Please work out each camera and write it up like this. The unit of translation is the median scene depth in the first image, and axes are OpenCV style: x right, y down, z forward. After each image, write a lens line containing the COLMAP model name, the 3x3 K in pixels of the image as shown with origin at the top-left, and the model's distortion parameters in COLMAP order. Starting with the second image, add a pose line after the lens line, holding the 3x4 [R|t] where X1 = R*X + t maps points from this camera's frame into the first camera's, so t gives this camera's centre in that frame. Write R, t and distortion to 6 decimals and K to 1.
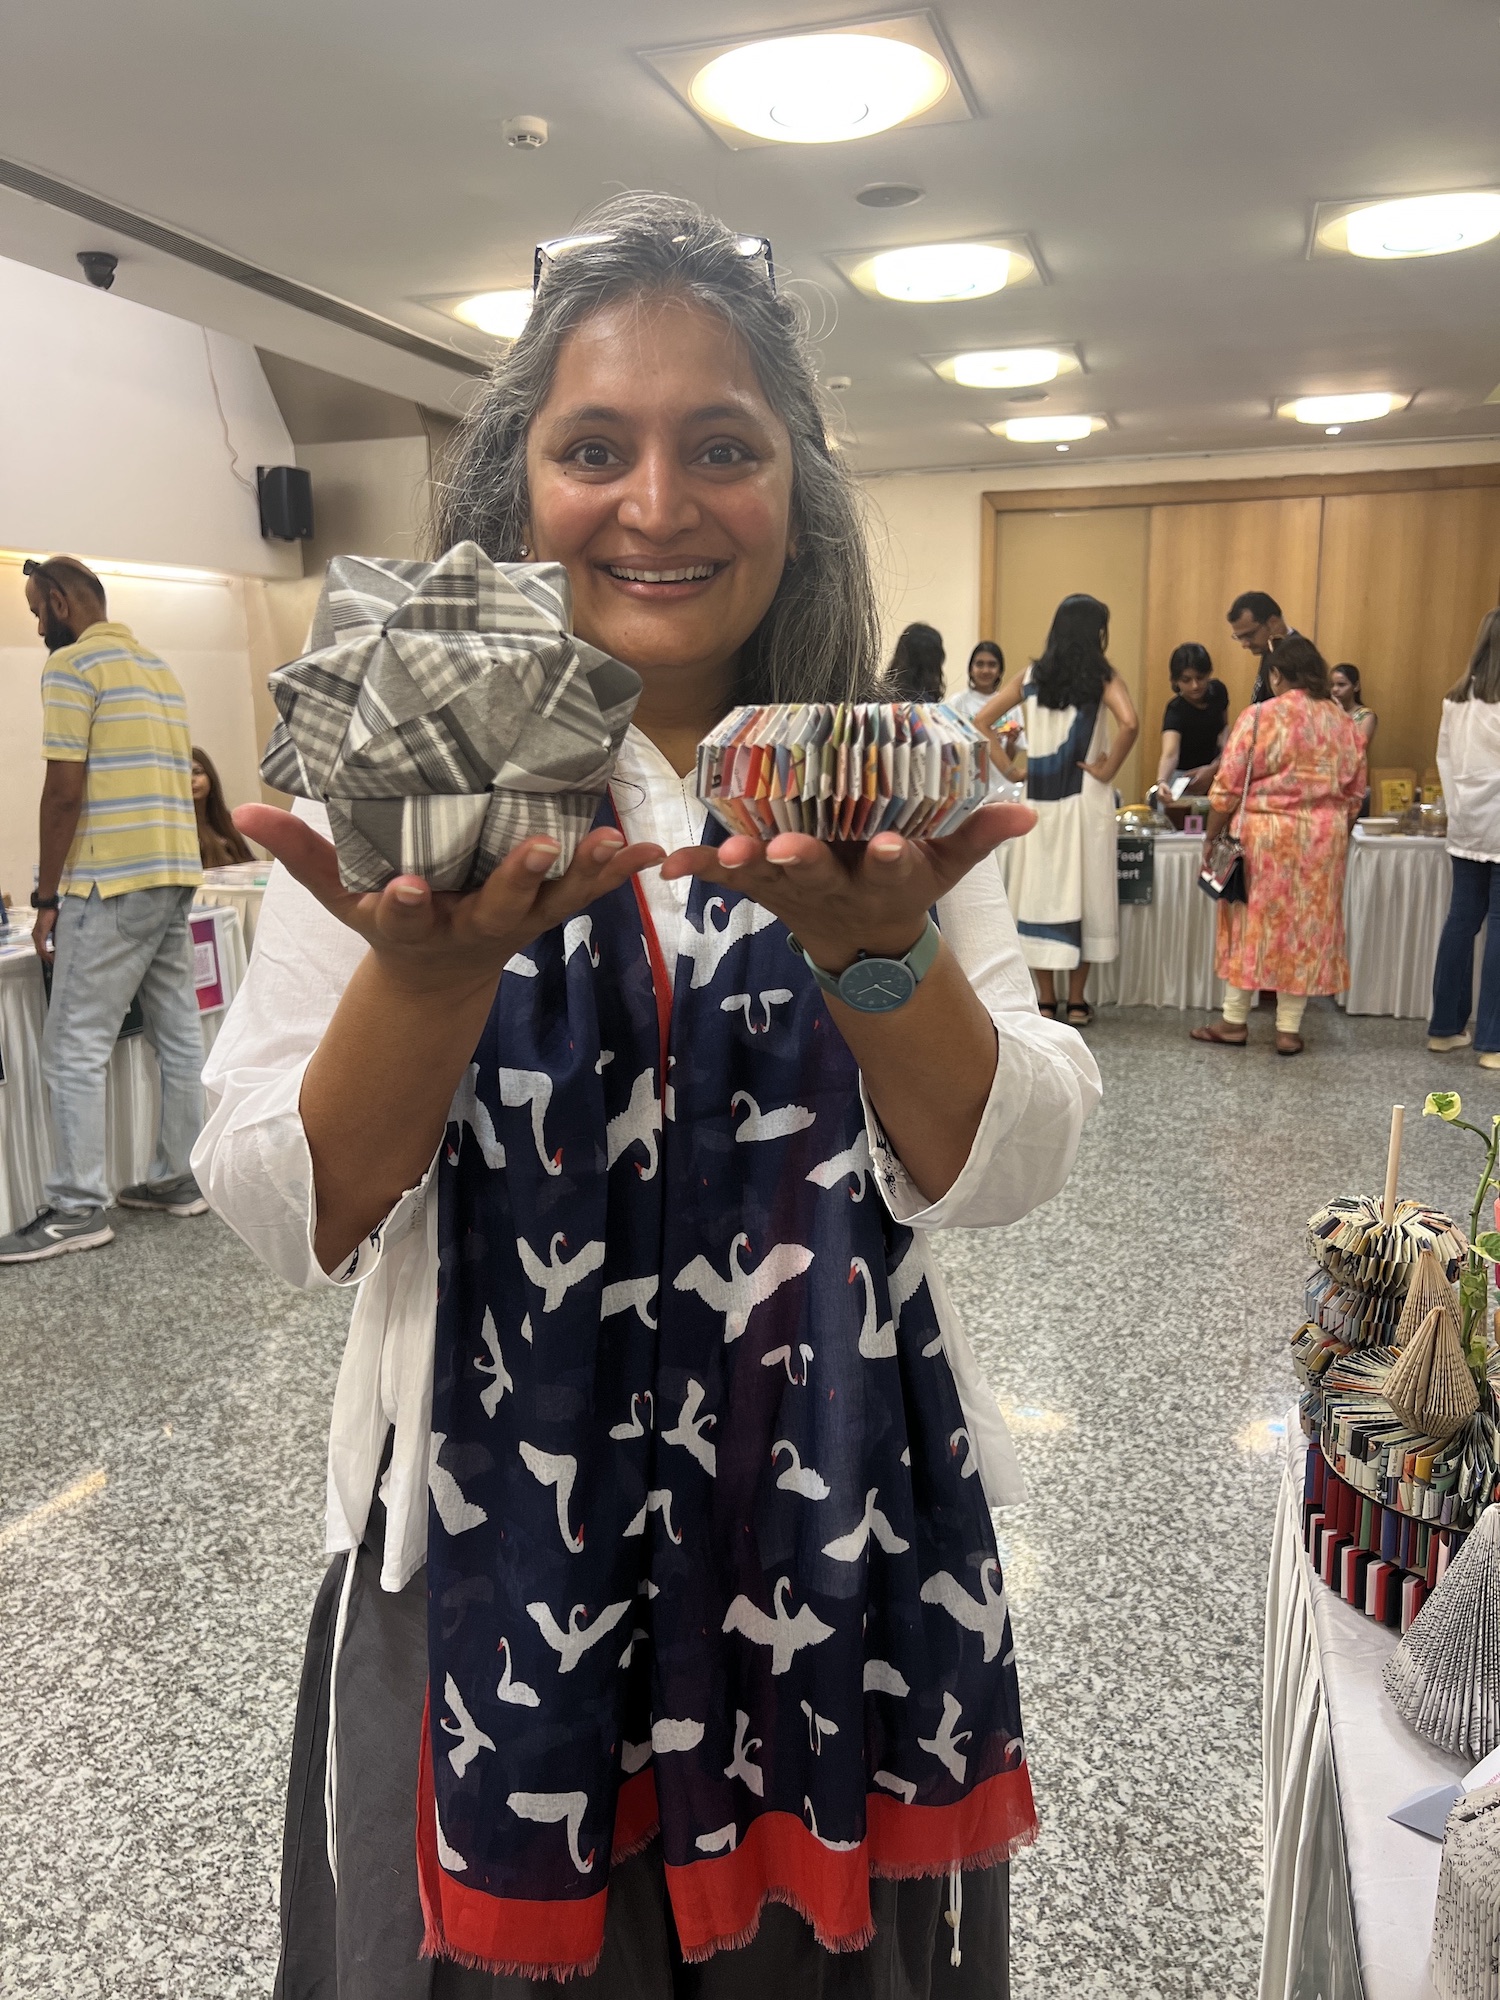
lens RADIAL K [[1516.6, 0, 750.0], [0, 1516.6, 1000.0], [0, 0, 1]] dist [-0.005847, -0.001943]
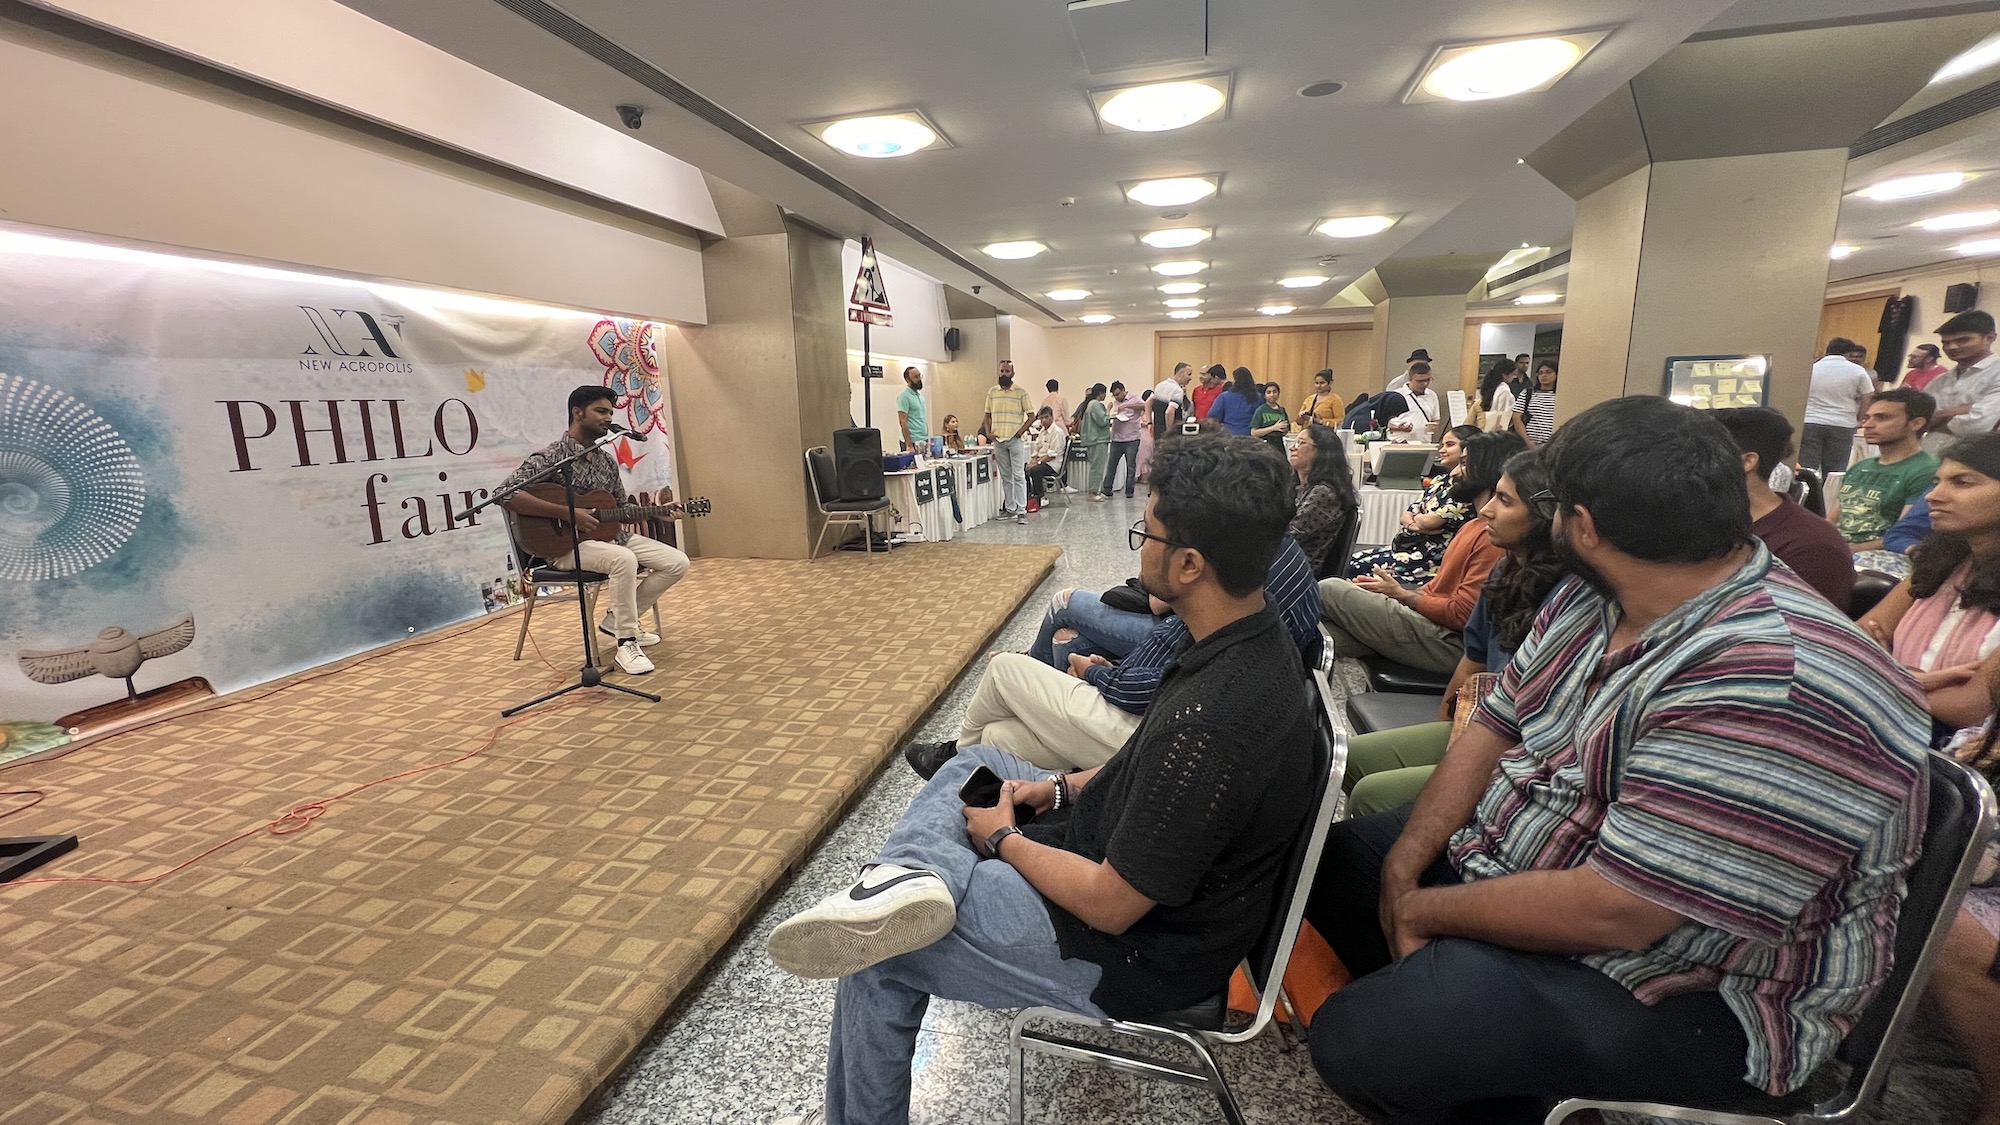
lens RADIAL K [[783.1, 0, 993.6], [0, 783.1, 553.1], [0, 0, 1]] dist [-0.030698, -0.000011]
pose [[0.999148, -0.017314, 0.037469, -0.256666], [0.017953, 0.999698, -0.016773, 0.135342], [-0.037167, 0.017432, 0.999157, -0.572020]]
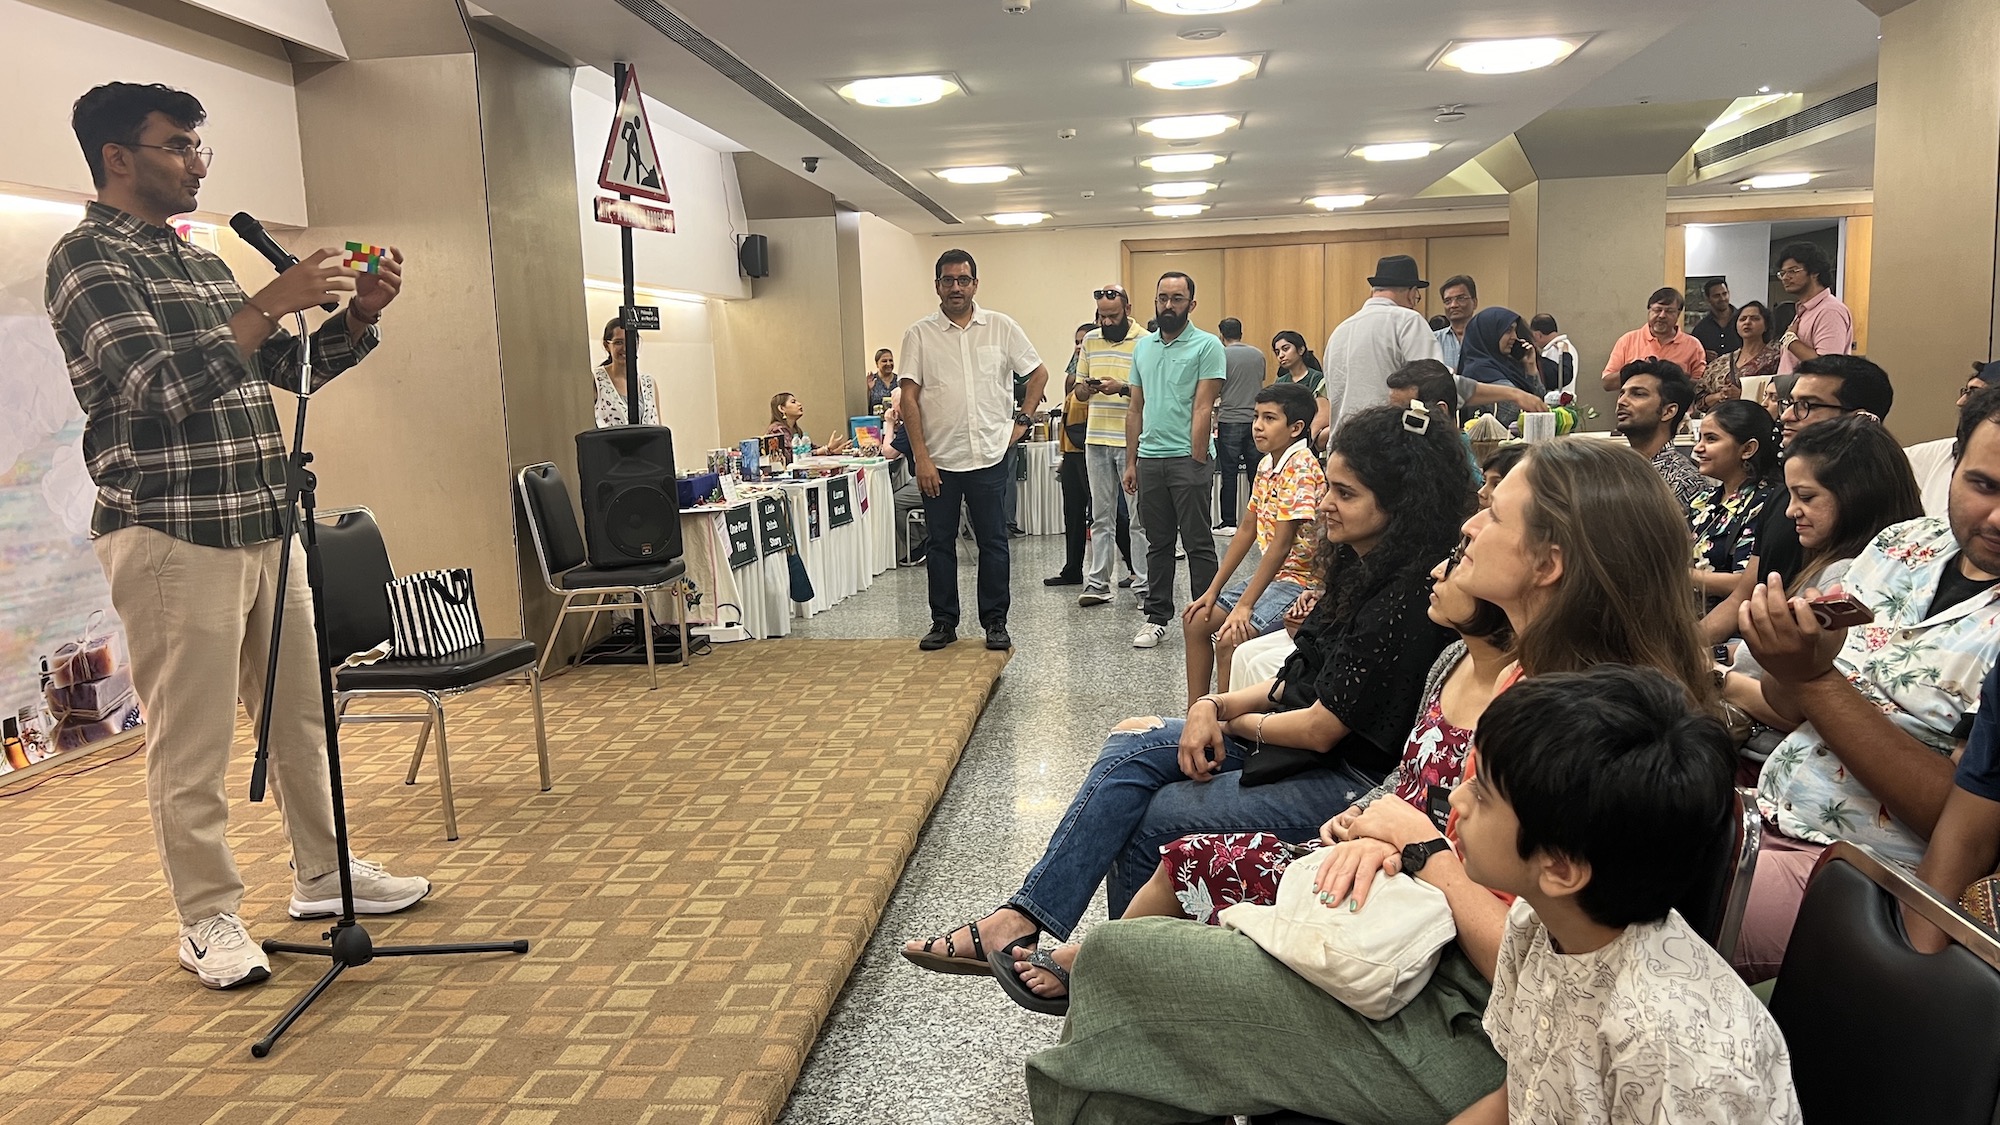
lens RADIAL K [[1471.3, 0, 1000.0], [0, 1471.3, 562.5], [0, 0, 1]] dist [0.006836, -0.047221]
pose [[0.983236, -0.045605, 0.176543, -0.304020], [0.059369, 0.995528, -0.073478, 0.132873], [-0.172402, 0.082728, 0.981547, -0.563098]]
